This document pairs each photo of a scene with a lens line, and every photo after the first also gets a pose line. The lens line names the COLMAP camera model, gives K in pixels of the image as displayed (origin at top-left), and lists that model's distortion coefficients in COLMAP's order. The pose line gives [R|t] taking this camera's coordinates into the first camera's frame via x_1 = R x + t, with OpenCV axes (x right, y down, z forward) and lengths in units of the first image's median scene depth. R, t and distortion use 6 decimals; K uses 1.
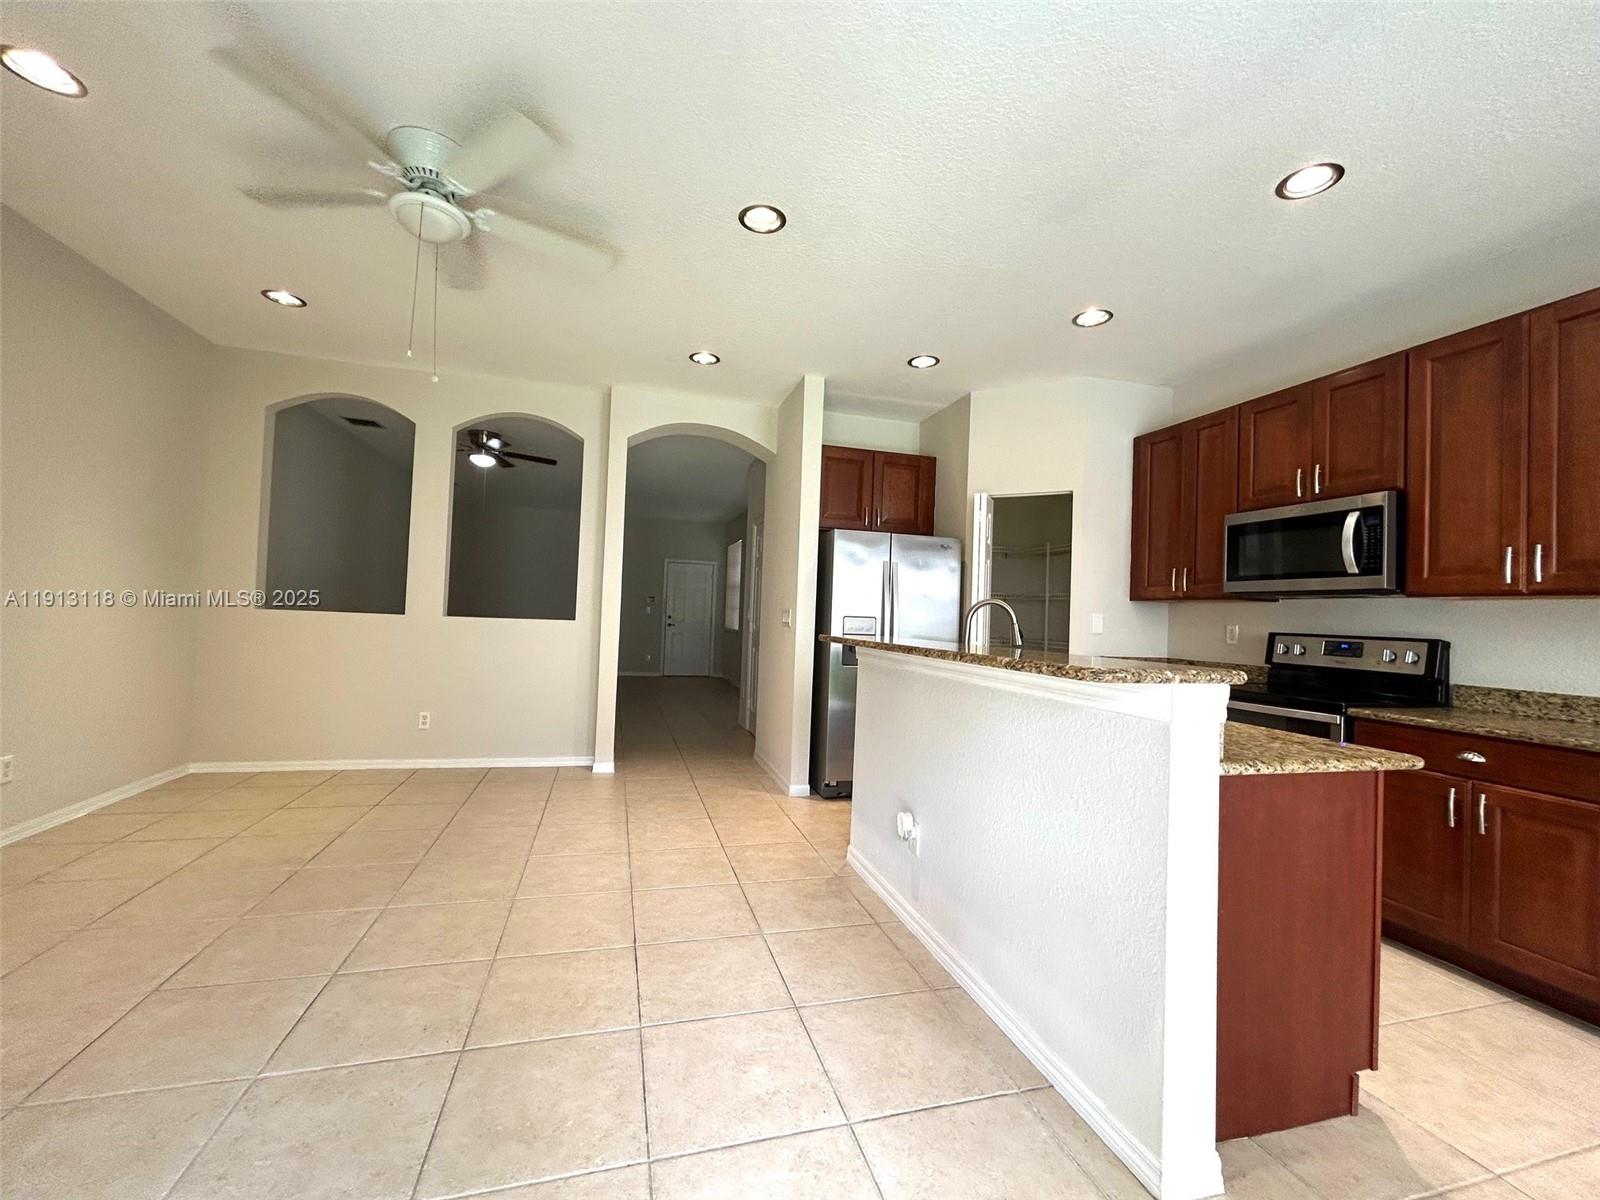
lens RADIAL K [[644.4, 0, 800.0], [0, 644.4, 600.0], [0, 0, 1]] dist [-0.001947, 0.000161]
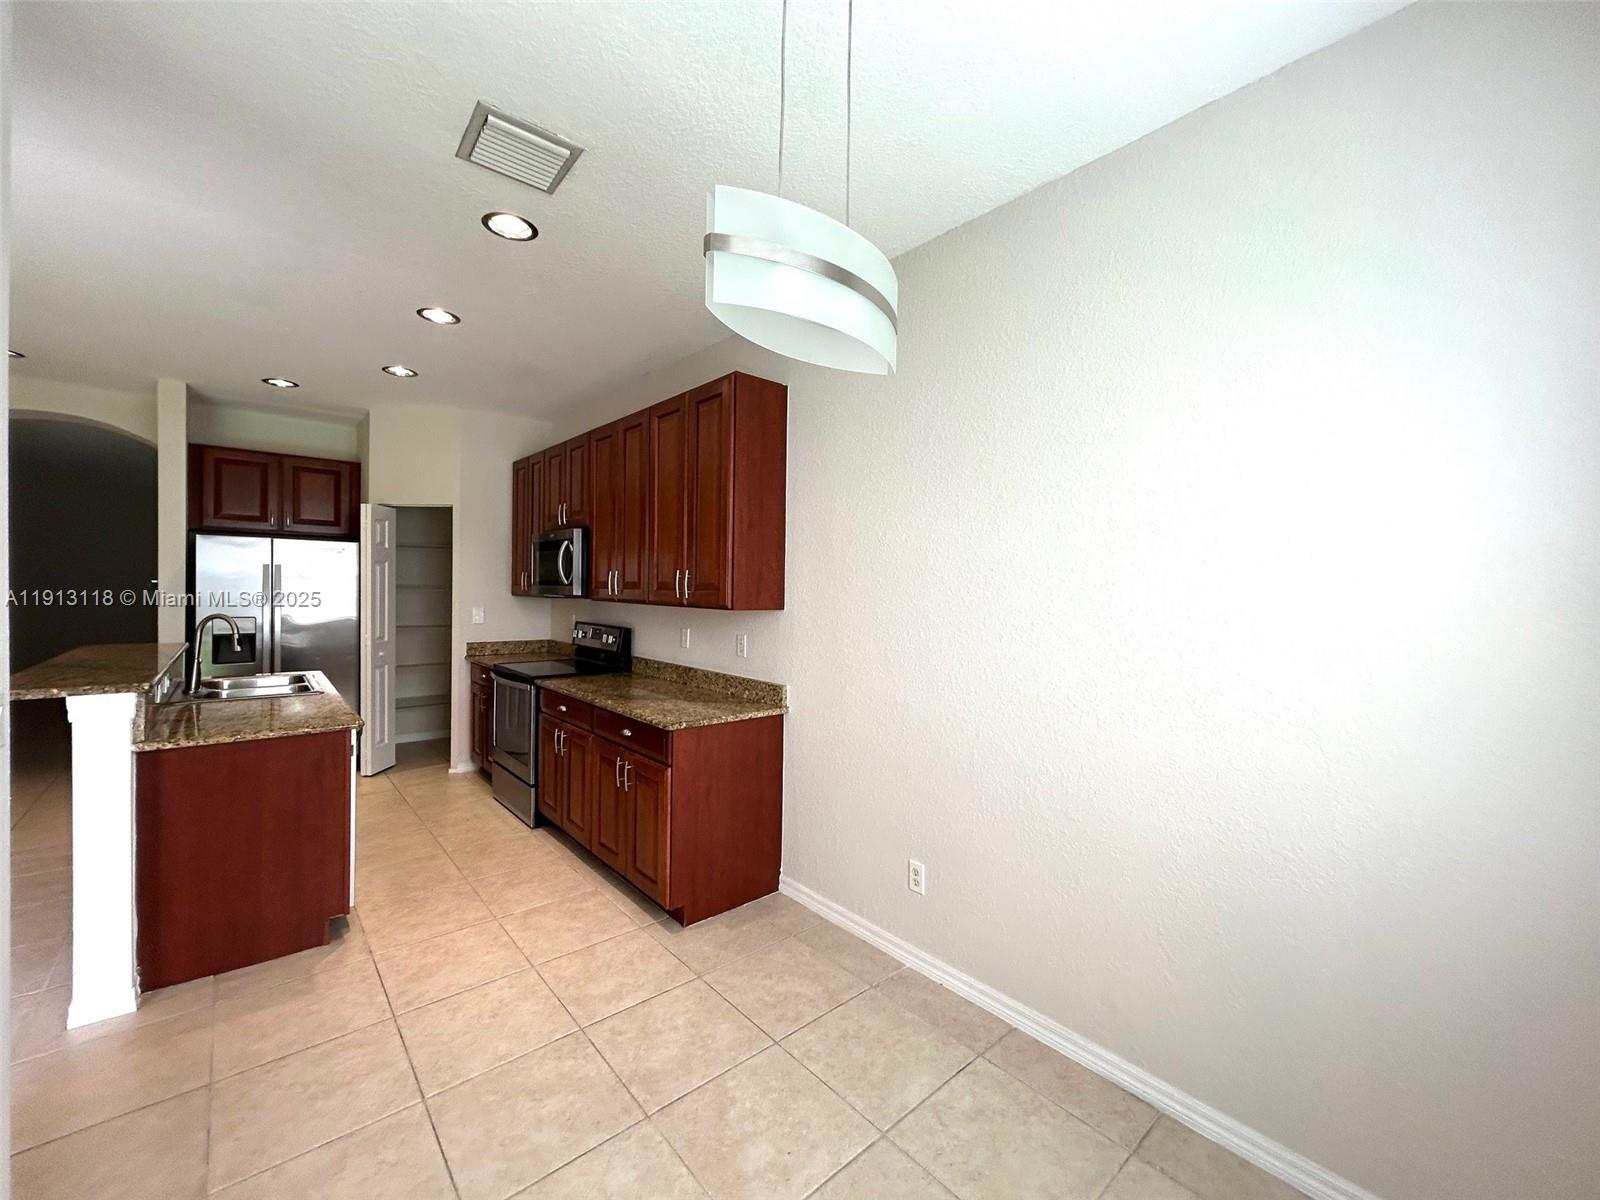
lens RADIAL K [[644.4, 0, 800.0], [0, 644.4, 600.0], [0, 0, 1]] dist [-0.001947, 0.000161]
pose [[0.903128, -0.032209, 0.428162, 0.488493], [0.009765, 0.998465, 0.054514, -0.053328], [-0.429261, -0.045052, 0.902056, -0.355447]]
